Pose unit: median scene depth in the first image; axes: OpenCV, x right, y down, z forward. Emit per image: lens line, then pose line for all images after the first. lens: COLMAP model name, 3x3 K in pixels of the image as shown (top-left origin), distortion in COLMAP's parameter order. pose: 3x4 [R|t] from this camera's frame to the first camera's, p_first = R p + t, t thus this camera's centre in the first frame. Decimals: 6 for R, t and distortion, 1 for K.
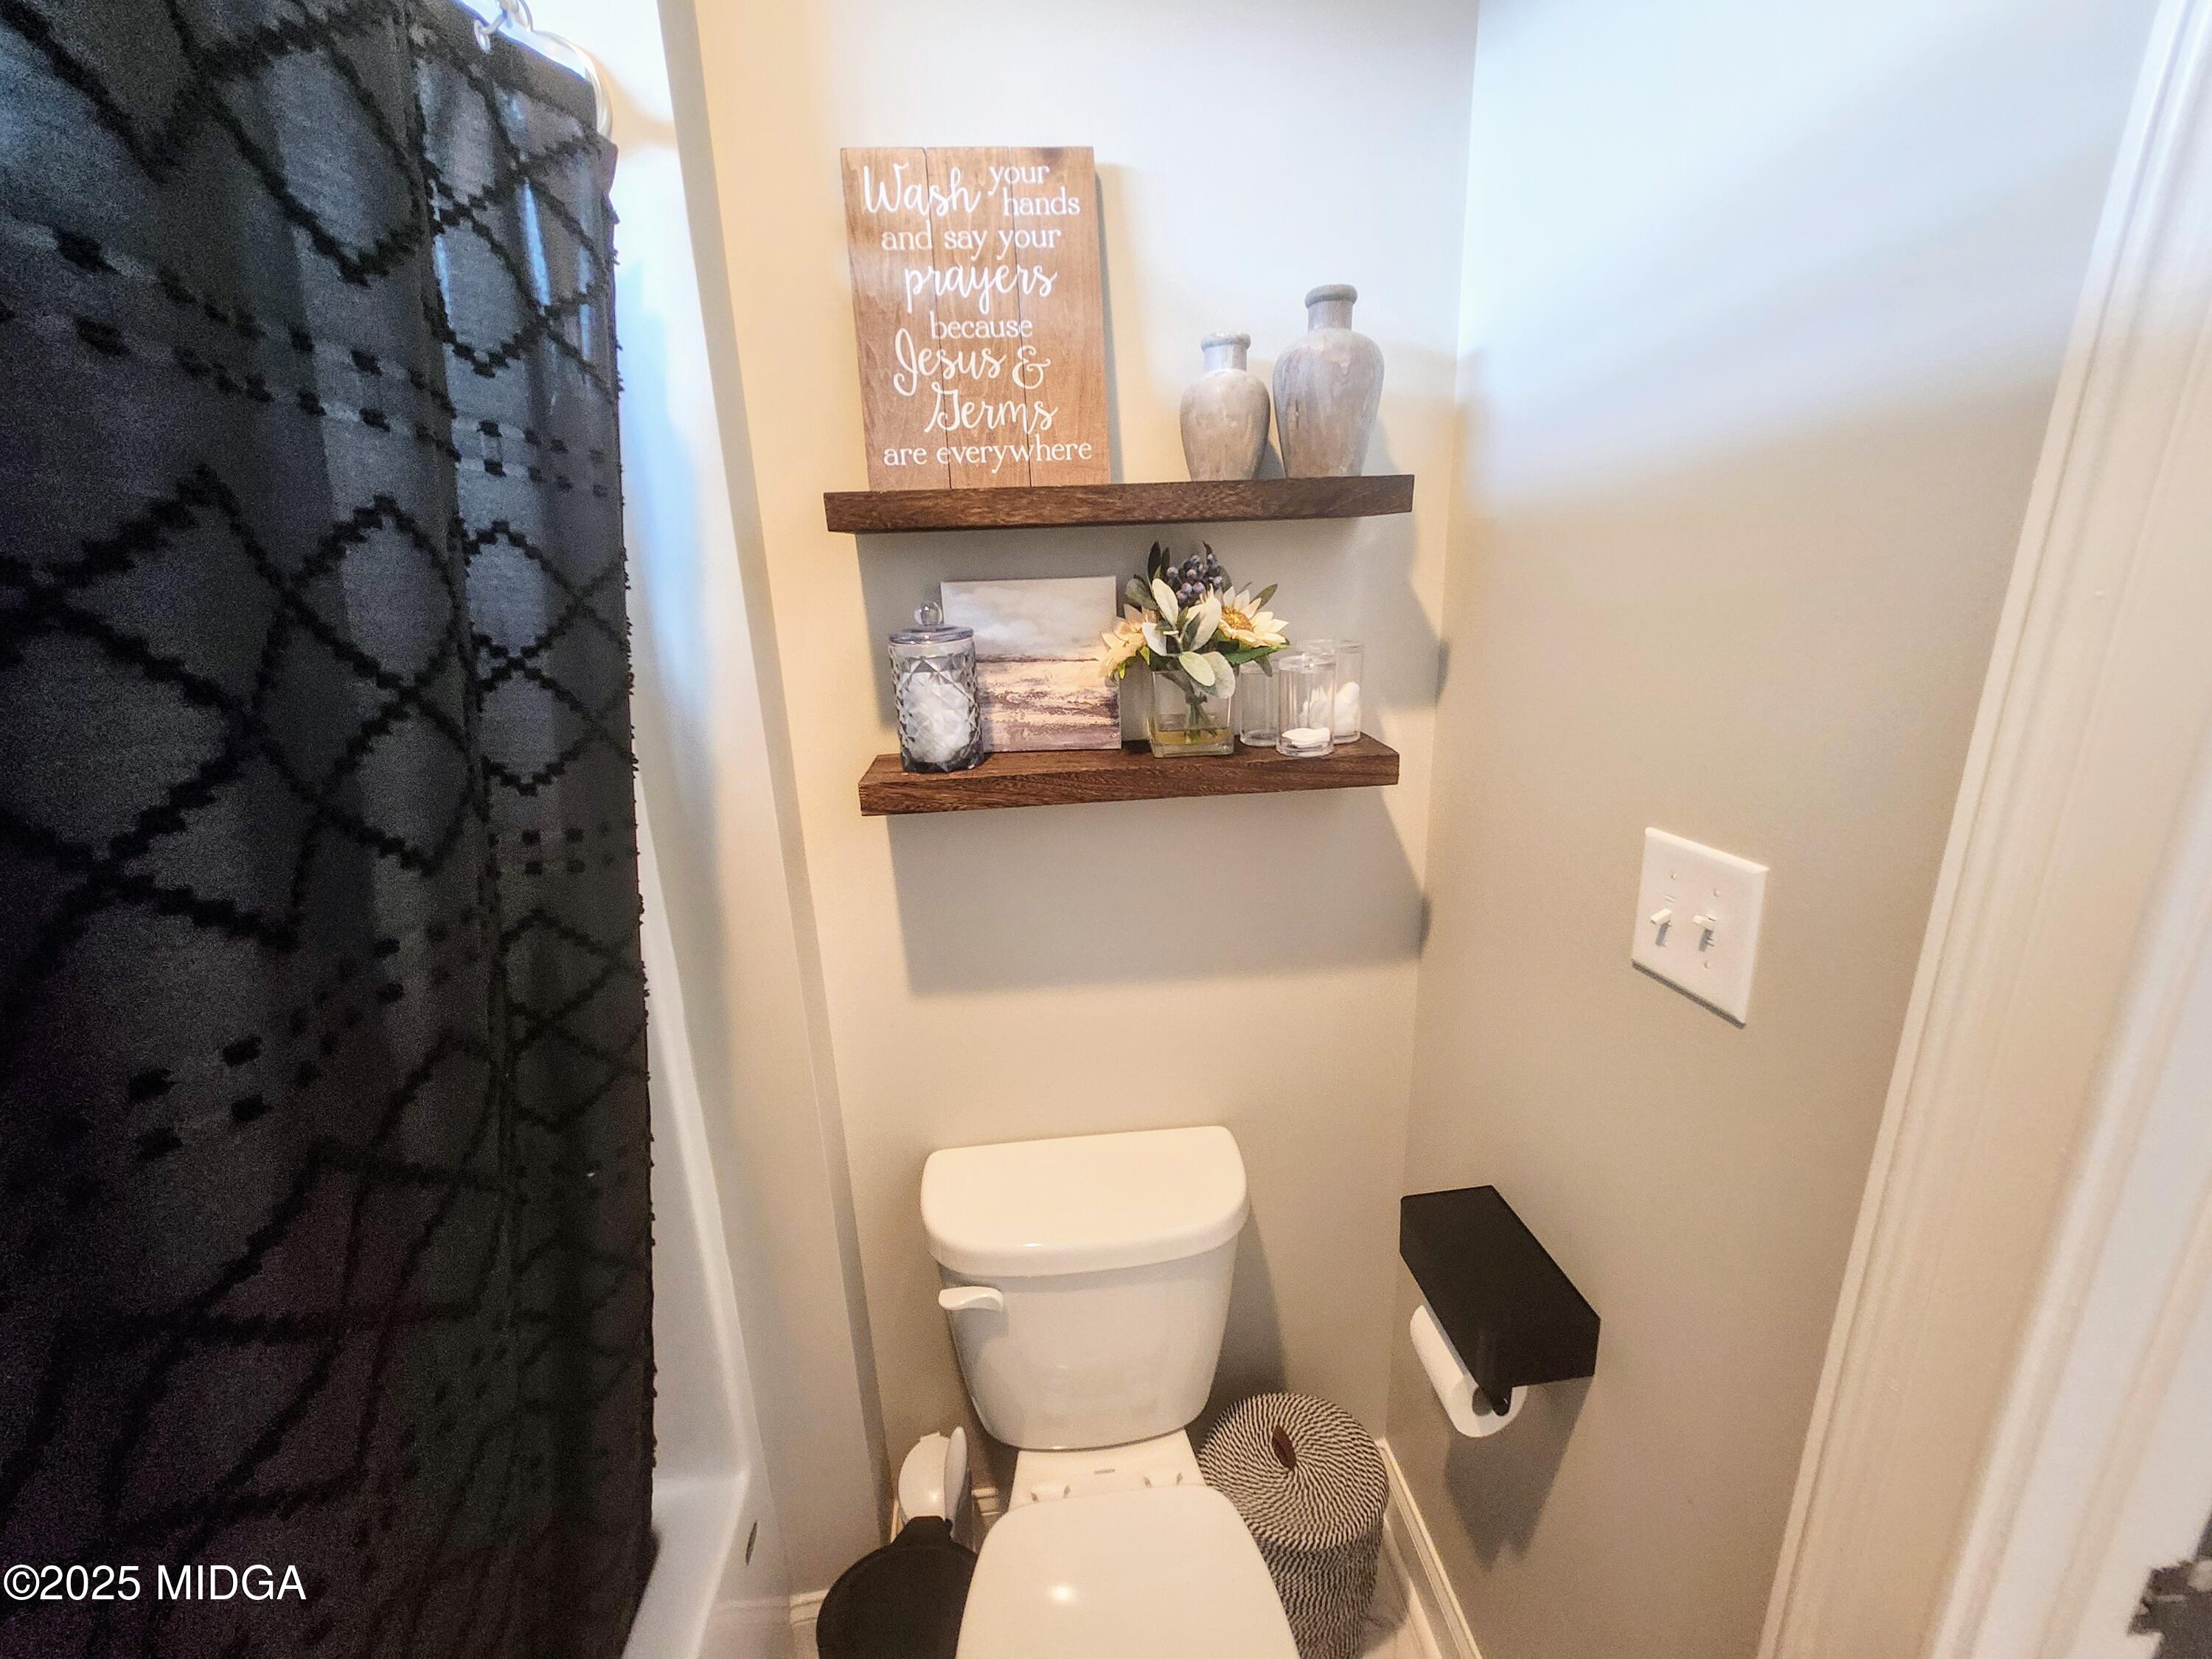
lens RADIAL K [[869.8, 0, 1101.7], [0, 869.8, 814.1], [0, 0, 1]] dist [0.006239, 0.001703]
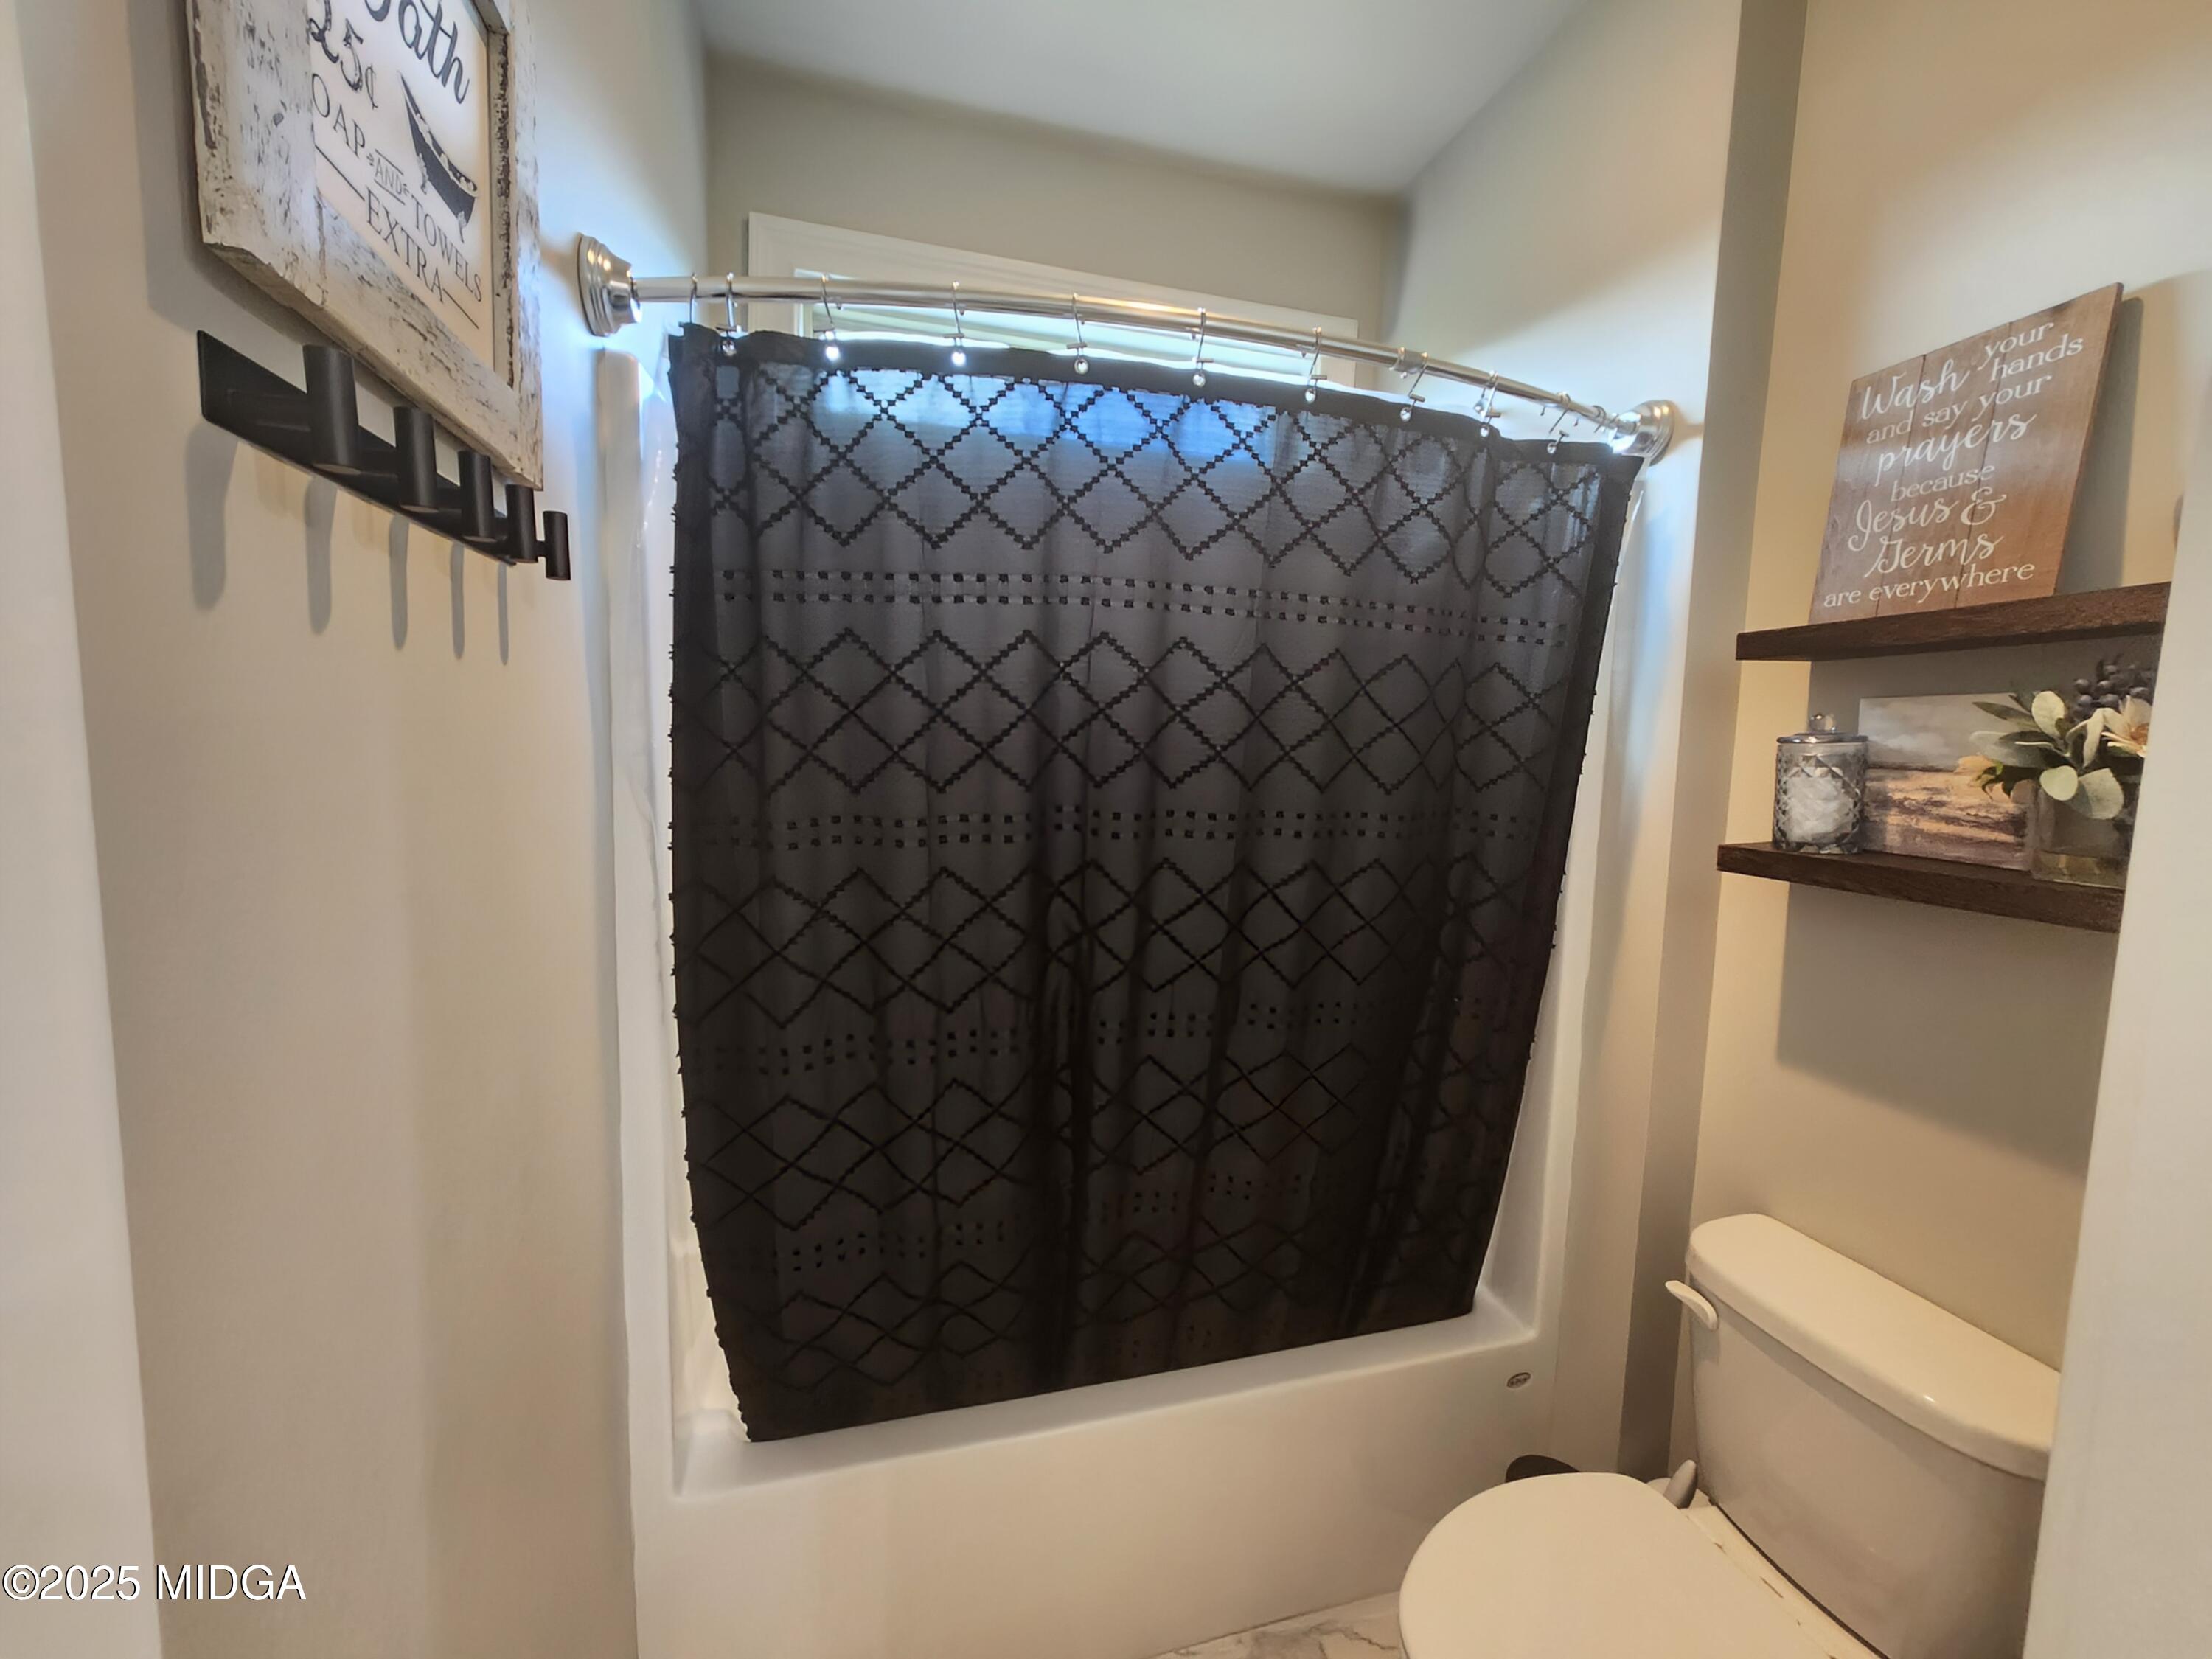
lens RADIAL K [[869.8, 0, 1103.2], [0, 869.8, 825.8], [0, 0, 1]] dist [0.006239, 0.001703]
pose [[0.173276, 0.135670, -0.975484, 0.855671], [-0.291334, 0.953201, 0.080821, 0.102317], [0.940797, 0.270188, 0.204693, -0.154298]]
